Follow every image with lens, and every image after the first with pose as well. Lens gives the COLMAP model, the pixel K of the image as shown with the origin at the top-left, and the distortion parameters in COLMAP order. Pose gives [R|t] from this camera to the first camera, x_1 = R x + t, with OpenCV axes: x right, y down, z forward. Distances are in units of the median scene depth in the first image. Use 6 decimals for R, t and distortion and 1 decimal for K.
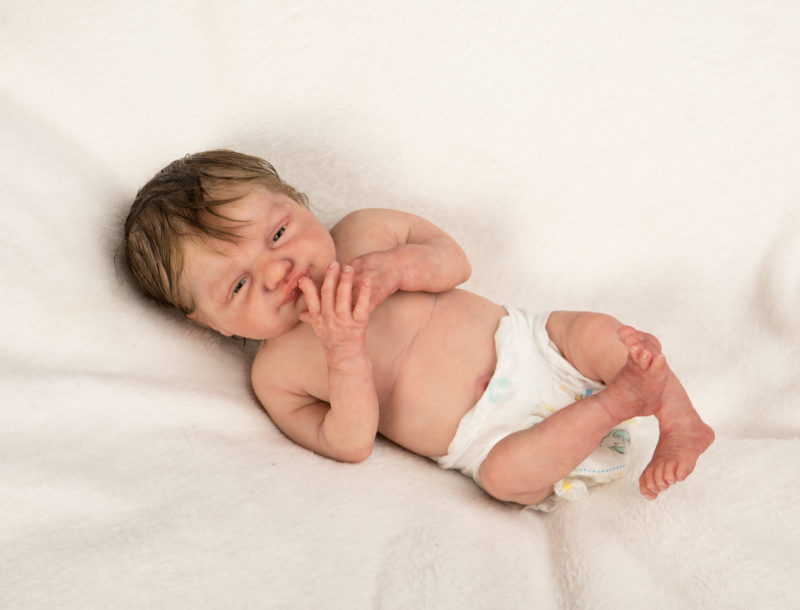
lens RADIAL K [[1867.5, 0, 370.3], [0, 1867.5, 273.8], [0, 0, 1]] dist [0.252392, 0.609205]
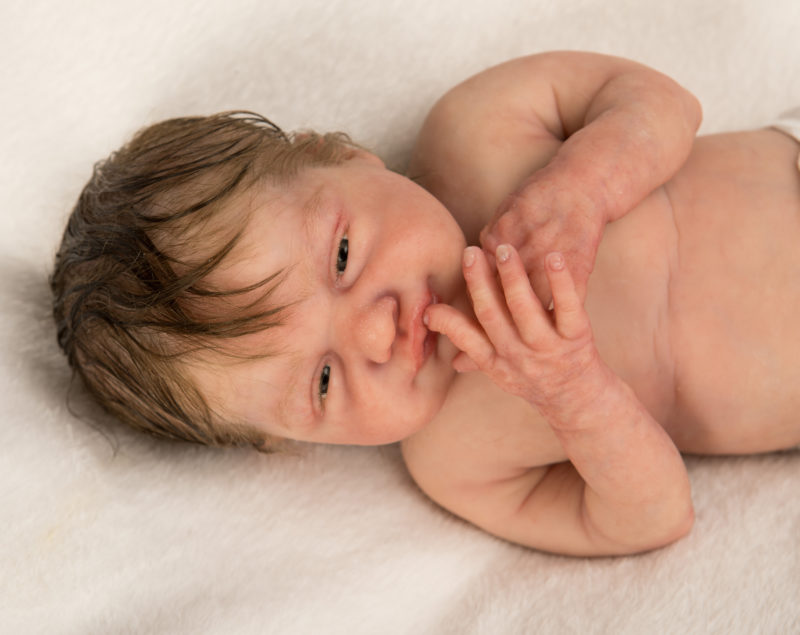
lens RADIAL K [[1942.7, 0, 400.0], [0, 1942.7, 317.5], [0, 0, 1]] dist [0.352654, -0.019663]
pose [[0.876981, -0.473829, -0.079943, -0.002131], [0.478244, 0.844460, 0.241184, -0.124619], [-0.046771, -0.249746, 0.967181, 0.498988]]
